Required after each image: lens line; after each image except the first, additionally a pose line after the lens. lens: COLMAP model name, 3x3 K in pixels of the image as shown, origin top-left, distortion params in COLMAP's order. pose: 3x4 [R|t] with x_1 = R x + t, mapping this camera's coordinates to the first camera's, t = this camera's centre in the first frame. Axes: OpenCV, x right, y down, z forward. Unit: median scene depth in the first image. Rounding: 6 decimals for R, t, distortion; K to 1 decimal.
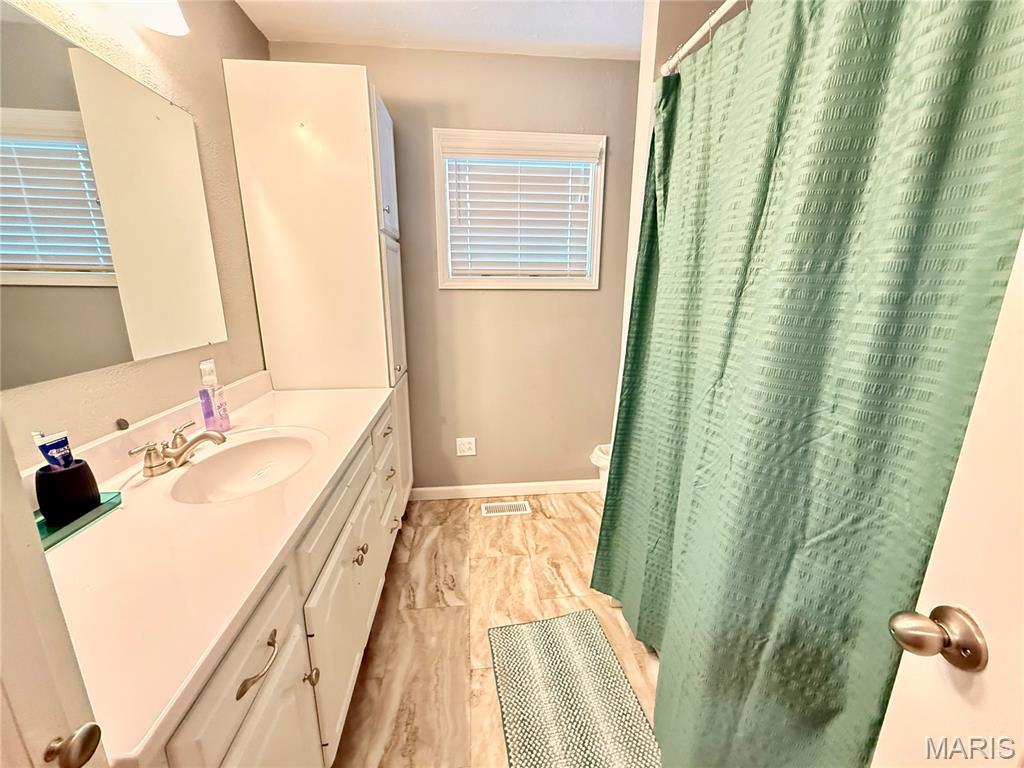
lens RADIAL K [[407.9, 0, 511.7], [0, 407.9, 384.4], [0, 0, 1]] dist [-0.000884, 0.000368]
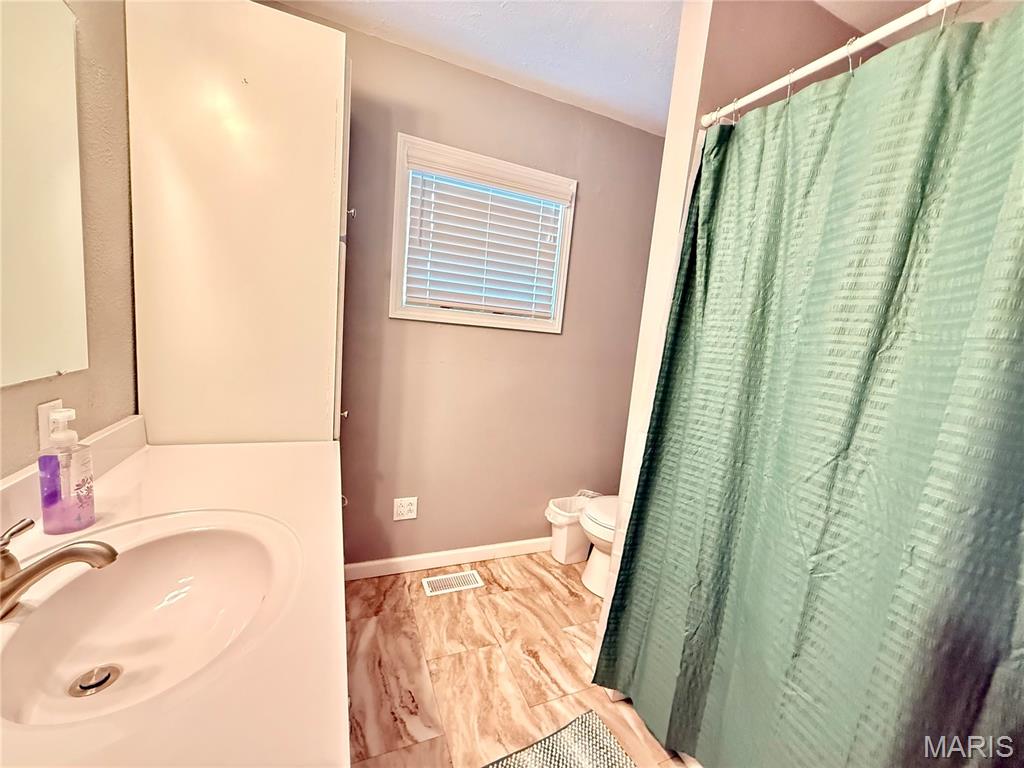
lens RADIAL K [[407.9, 0, 512.0], [0, 407.9, 384.7], [0, 0, 1]] dist [-0.000884, 0.000368]
pose [[0.952815, 0.043963, 0.300353, -0.230816], [-0.016293, 0.995437, -0.094016, -0.030988], [-0.303115, 0.084686, 0.949184, 0.188005]]
